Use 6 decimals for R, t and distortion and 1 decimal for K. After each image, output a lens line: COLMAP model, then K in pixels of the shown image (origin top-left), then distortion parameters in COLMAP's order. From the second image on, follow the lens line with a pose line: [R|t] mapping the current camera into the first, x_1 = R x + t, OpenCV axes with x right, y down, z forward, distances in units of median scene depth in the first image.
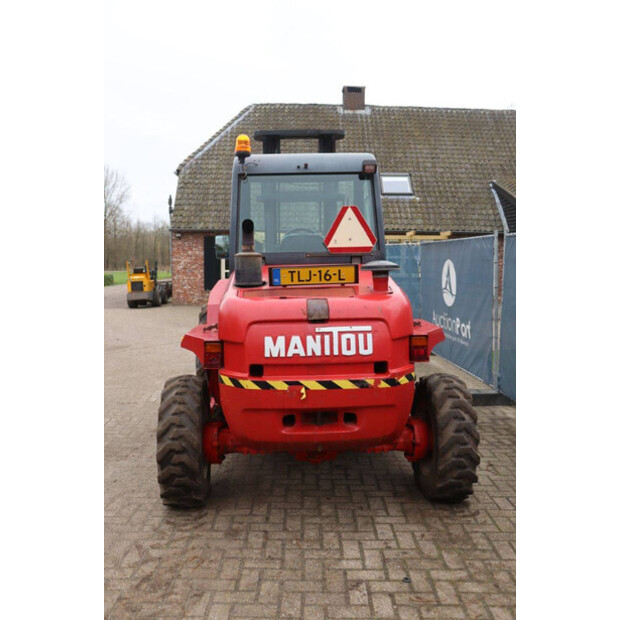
lens RADIAL K [[569.6, 0, 292.6], [0, 569.6, 308.9], [0, 0, 1]] dist [-0.100169, 0.090819]
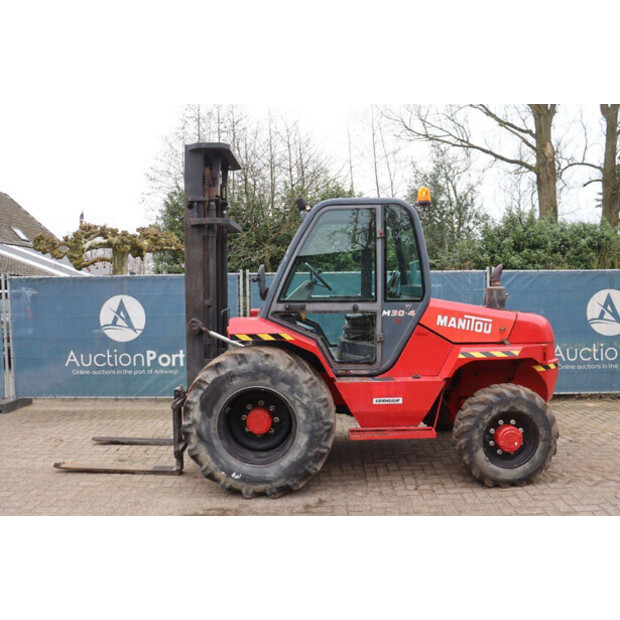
lens RADIAL K [[508.6, 0, 310.0], [0, 508.6, 310.0], [0, 0, 1]] dist [-0.175247, 0.162728]
pose [[0.026141, -0.023471, 0.999383, -1.407315], [0.099441, 0.994827, 0.020763, -0.119566], [-0.994700, 0.098837, 0.028340, 1.503760]]
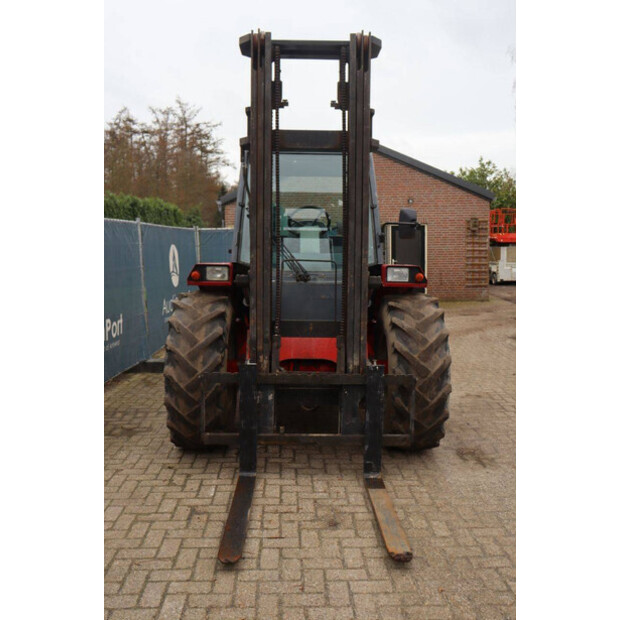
lens RADIAL K [[605.6, 0, 310.0], [0, 605.6, 310.0], [0, 0, 1]] dist [-0.099130, 0.127060]
pose [[-0.999904, 0.013654, -0.002419, 0.016696], [0.012955, 0.982057, 0.188139, -0.245046], [0.004944, 0.188090, -0.982139, 3.025761]]
